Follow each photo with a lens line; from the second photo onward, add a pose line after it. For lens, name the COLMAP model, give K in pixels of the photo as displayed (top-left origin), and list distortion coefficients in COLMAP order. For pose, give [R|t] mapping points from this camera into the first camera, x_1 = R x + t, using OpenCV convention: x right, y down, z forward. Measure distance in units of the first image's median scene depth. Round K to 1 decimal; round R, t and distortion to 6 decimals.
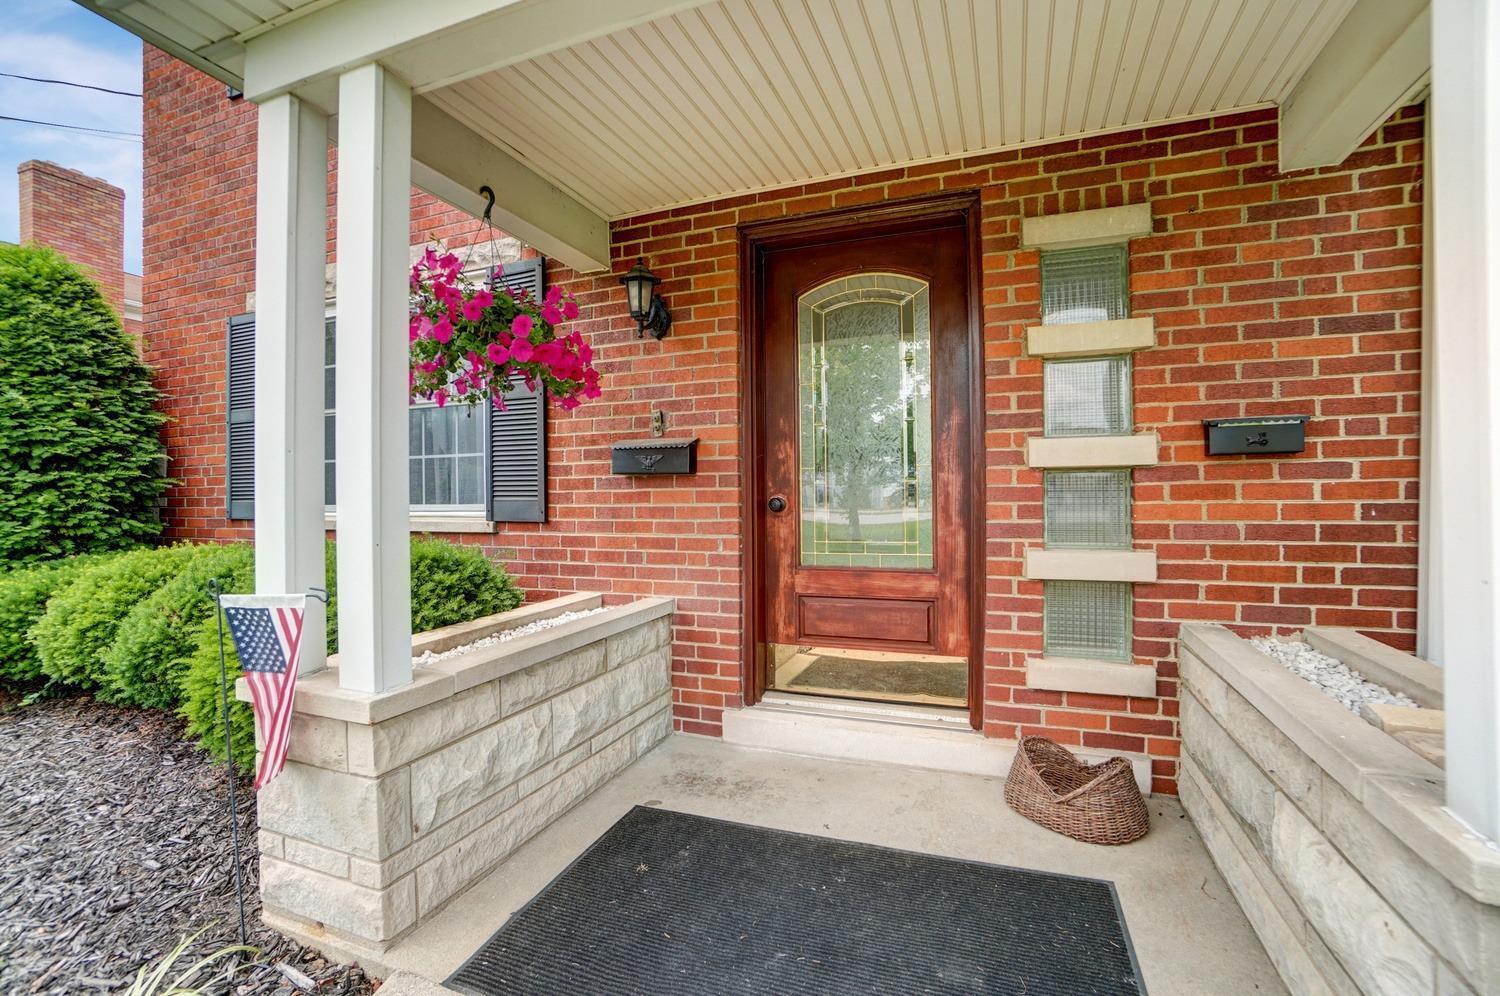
lens RADIAL K [[672.1, 0, 740.6], [0, 672.1, 493.3], [0, 0, 1]] dist [-0.065165, 0.024652]
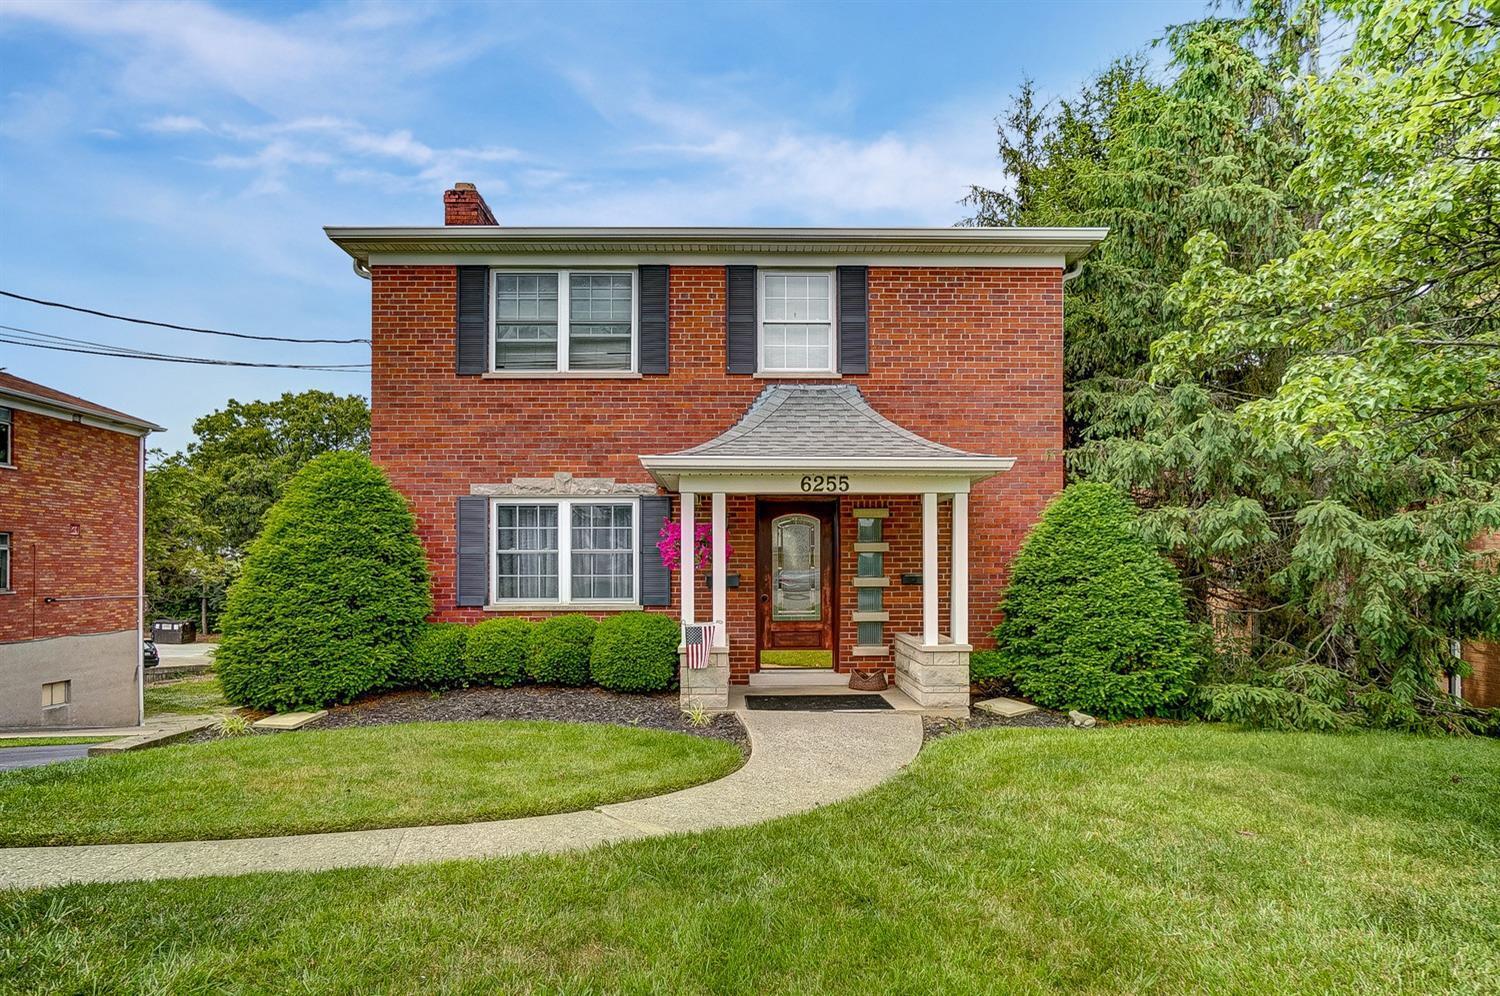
lens RADIAL K [[830.6, 0, 749.1], [0, 830.6, 567.4], [0, 0, 1]] dist [-0.003940, -0.000573]
pose [[0.919113, 0.010594, 0.393853, -1.587353], [-0.005735, 0.999892, -0.013513, -0.073921], [-0.393953, 0.010161, 0.919074, -2.450563]]
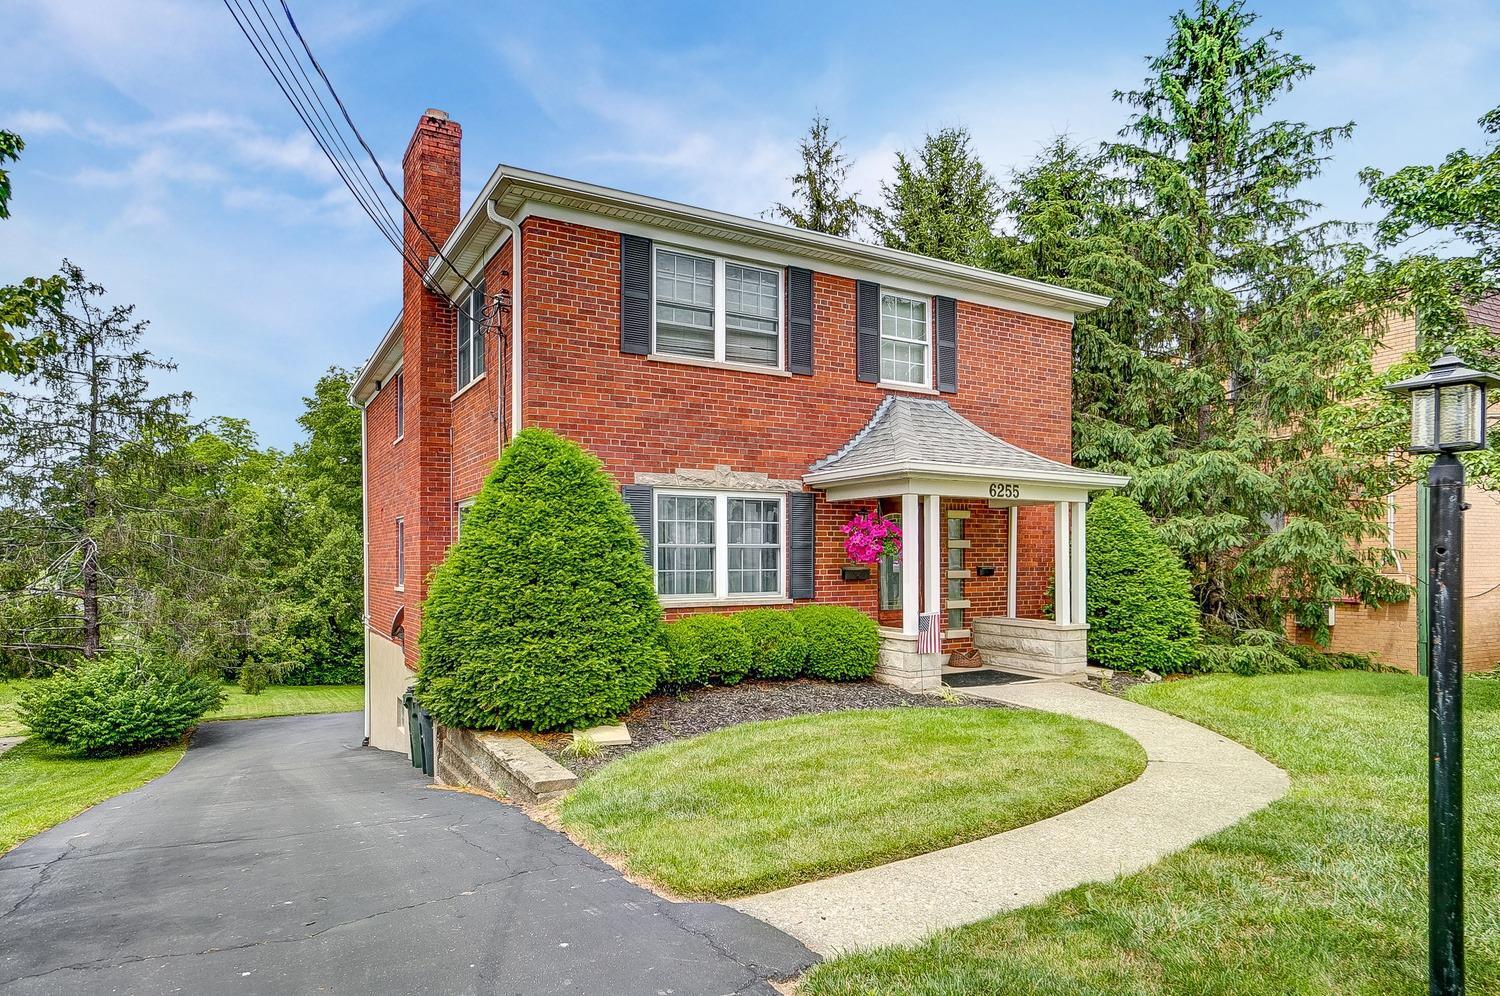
lens RADIAL K [[860.7, 0, 749.3], [0, 860.7, 564.6], [0, 0, 1]] dist [0.001468, 0.000392]
pose [[0.611861, 0.004609, 0.790952, -3.940152], [-0.000044, 0.999983, -0.005793, -0.086096], [-0.790965, 0.003509, 0.611851, -1.037286]]
